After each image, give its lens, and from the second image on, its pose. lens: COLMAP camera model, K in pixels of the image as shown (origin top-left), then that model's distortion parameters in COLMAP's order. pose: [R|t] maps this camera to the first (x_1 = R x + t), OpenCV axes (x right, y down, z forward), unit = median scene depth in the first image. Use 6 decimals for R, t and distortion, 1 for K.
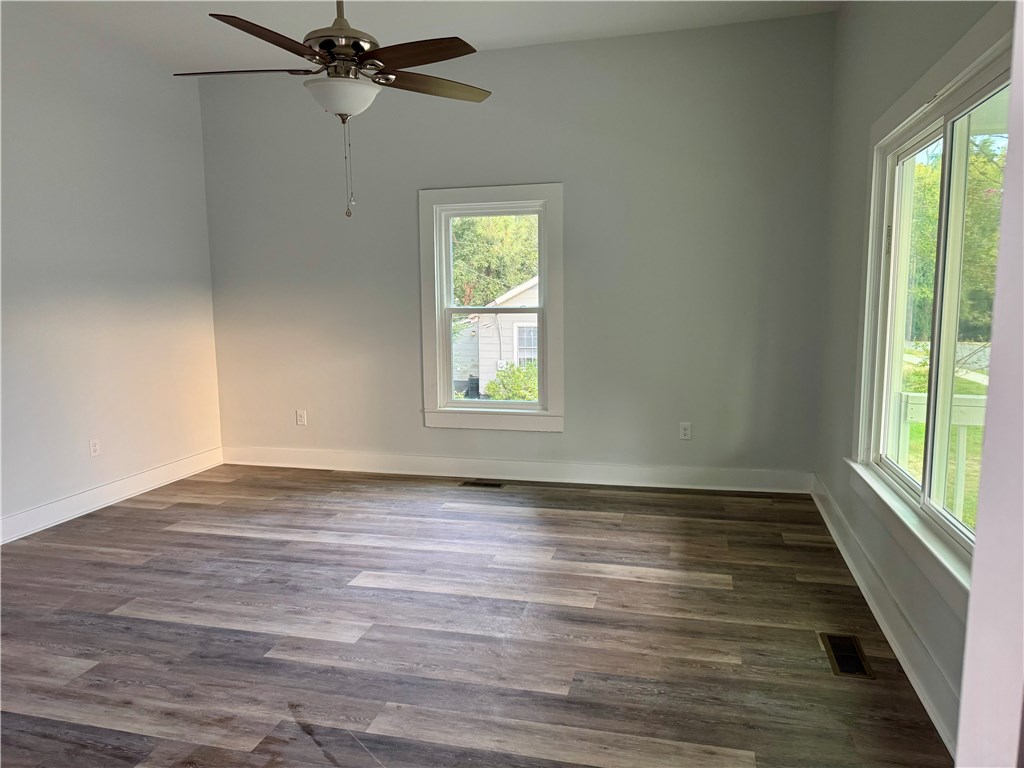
lens RADIAL K [[723.9, 0, 510.3], [0, 723.9, 382.0], [0, 0, 1]] dist [0.073739, -0.087427]
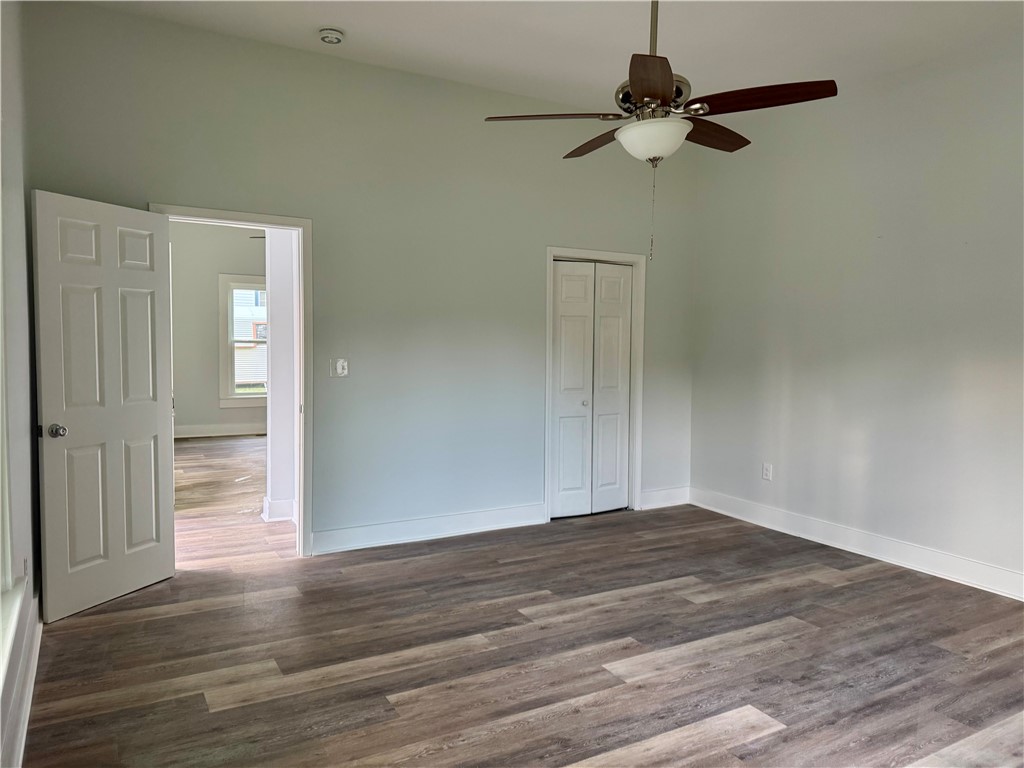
lens RADIAL K [[723.9, 0, 507.8], [0, 723.9, 385.2], [0, 0, 1]] dist [0.073739, -0.087427]
pose [[-0.718006, 0.048522, -0.694344, 0.563576], [-0.091603, 0.982303, 0.163369, -0.189836], [0.689983, 0.180904, -0.700854, 1.482367]]
